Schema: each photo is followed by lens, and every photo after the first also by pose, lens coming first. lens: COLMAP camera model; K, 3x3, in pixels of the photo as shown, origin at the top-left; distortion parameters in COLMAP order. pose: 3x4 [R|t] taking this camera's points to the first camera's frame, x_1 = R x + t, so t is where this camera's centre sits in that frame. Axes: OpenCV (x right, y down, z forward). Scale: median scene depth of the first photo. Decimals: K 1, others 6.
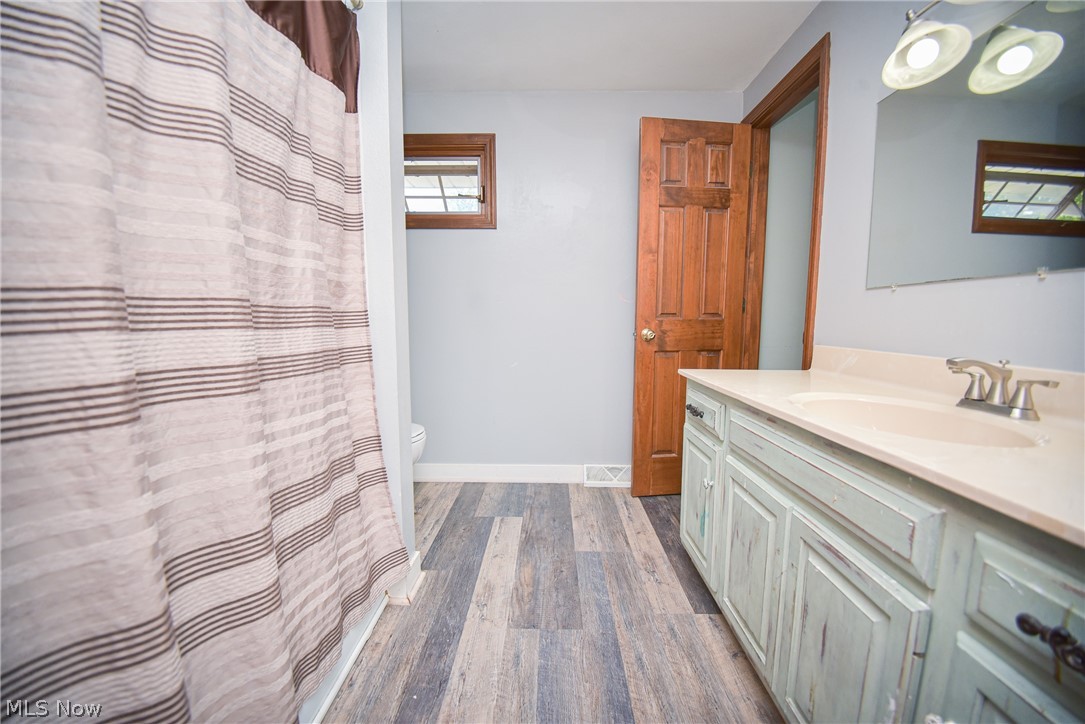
lens RADIAL K [[414.8, 0, 543.9], [0, 414.8, 365.7], [0, 0, 1]] dist [-0.007577, -0.000263]
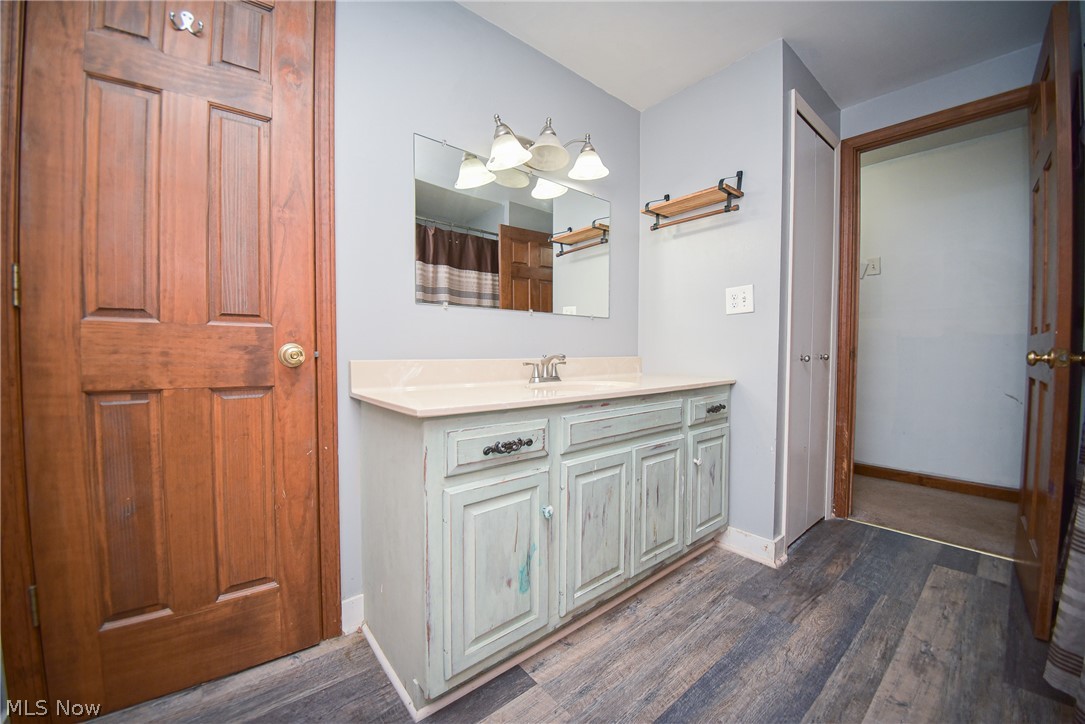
lens RADIAL K [[414.8, 0, 544.3], [0, 414.8, 360.6], [0, 0, 1]] dist [-0.007577, -0.000263]
pose [[-0.652405, -0.027968, 0.757354, -0.326601], [0.082609, 0.990740, 0.107748, -0.163876], [-0.753355, 0.132860, -0.644054, 1.887481]]
